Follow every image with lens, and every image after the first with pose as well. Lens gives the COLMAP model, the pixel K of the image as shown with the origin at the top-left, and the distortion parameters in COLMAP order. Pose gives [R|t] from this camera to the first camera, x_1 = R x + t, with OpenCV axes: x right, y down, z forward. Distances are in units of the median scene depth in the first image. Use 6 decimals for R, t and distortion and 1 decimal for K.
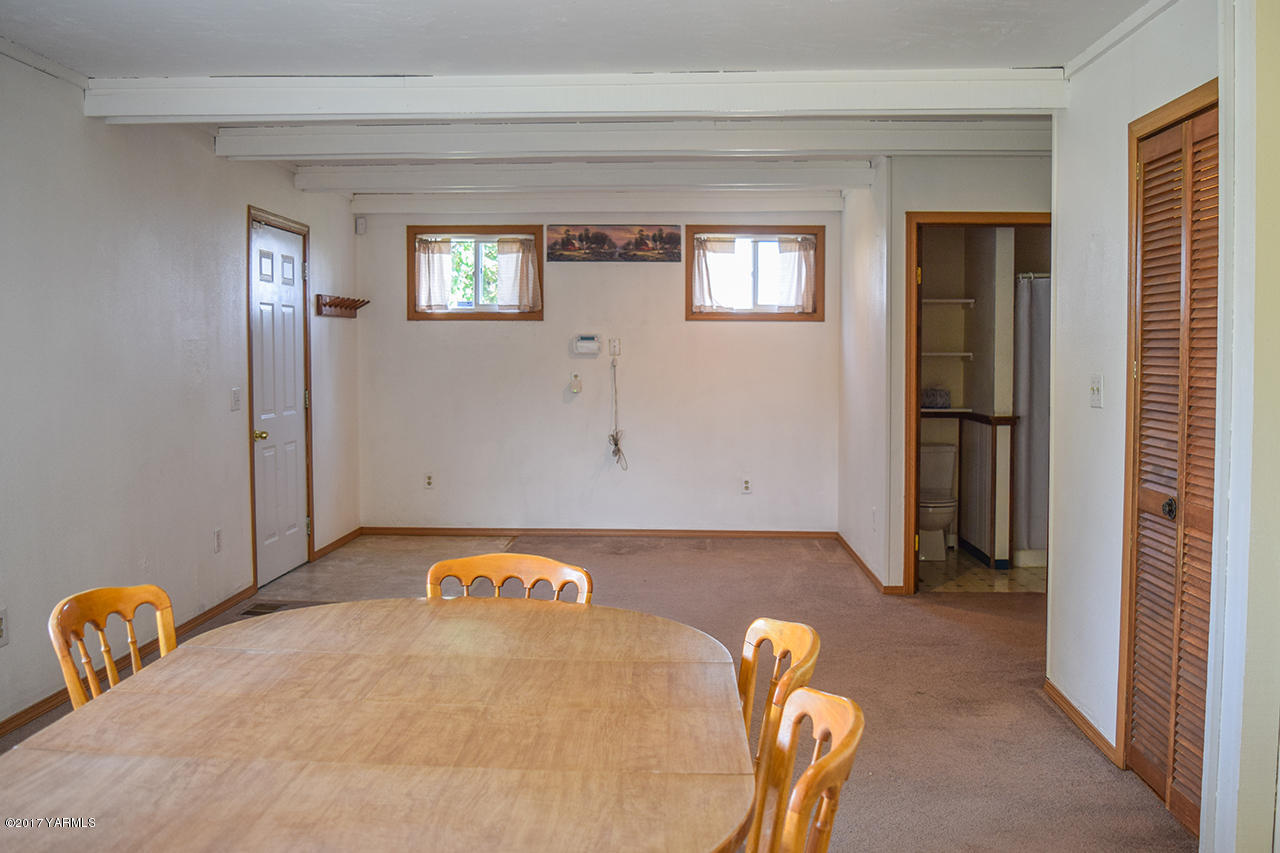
lens RADIAL K [[1204.1, 0, 637.8], [0, 1204.1, 425.4], [0, 0, 1]] dist [-0.076495, 0.000000]
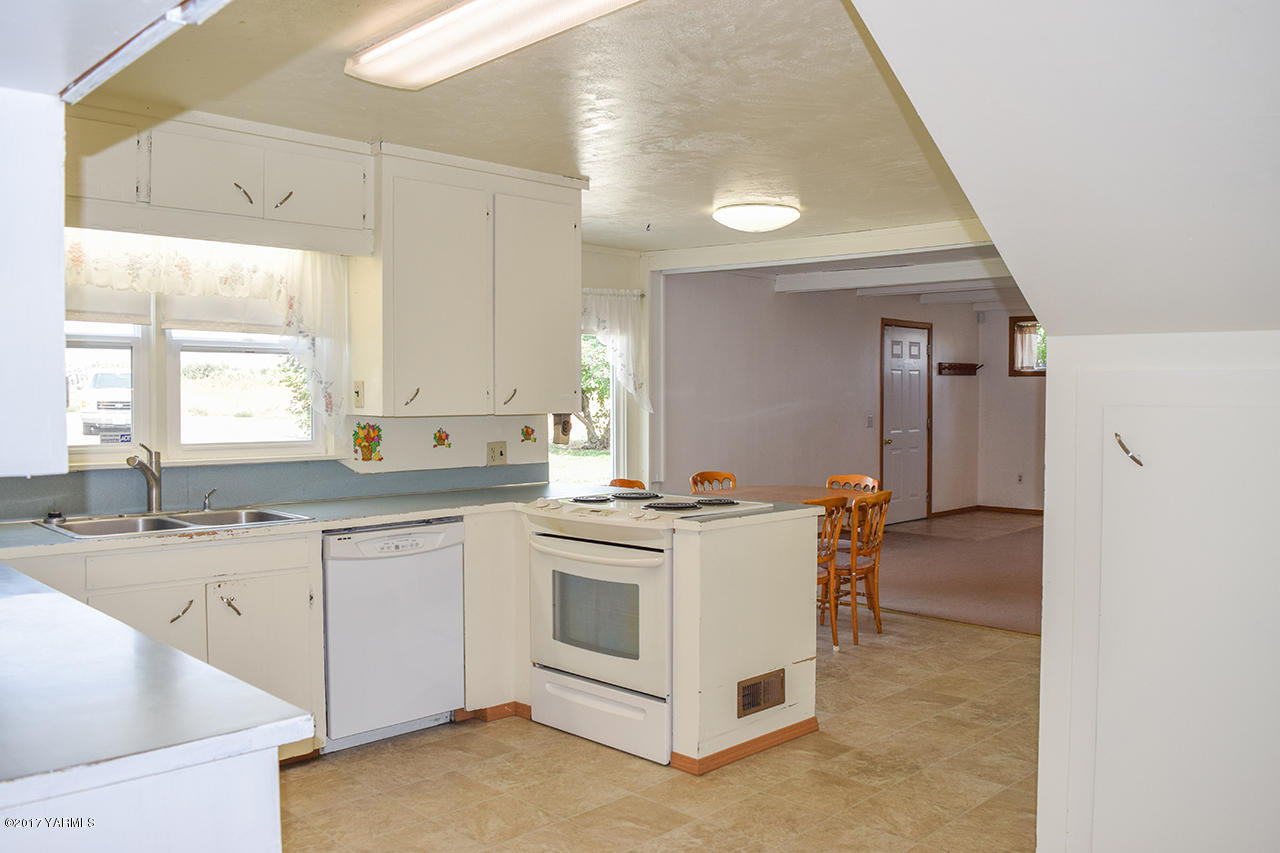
lens RADIAL K [[1022.7, 0, 635.6], [0, 1022.7, 426.2], [0, 0, 1]] dist [-0.094034, -0.000750]
pose [[0.745608, 0.019275, -0.666106, 0.377625], [-0.038620, 0.999151, -0.014318, 0.018906], [0.665264, 0.036401, 0.745720, -0.368152]]
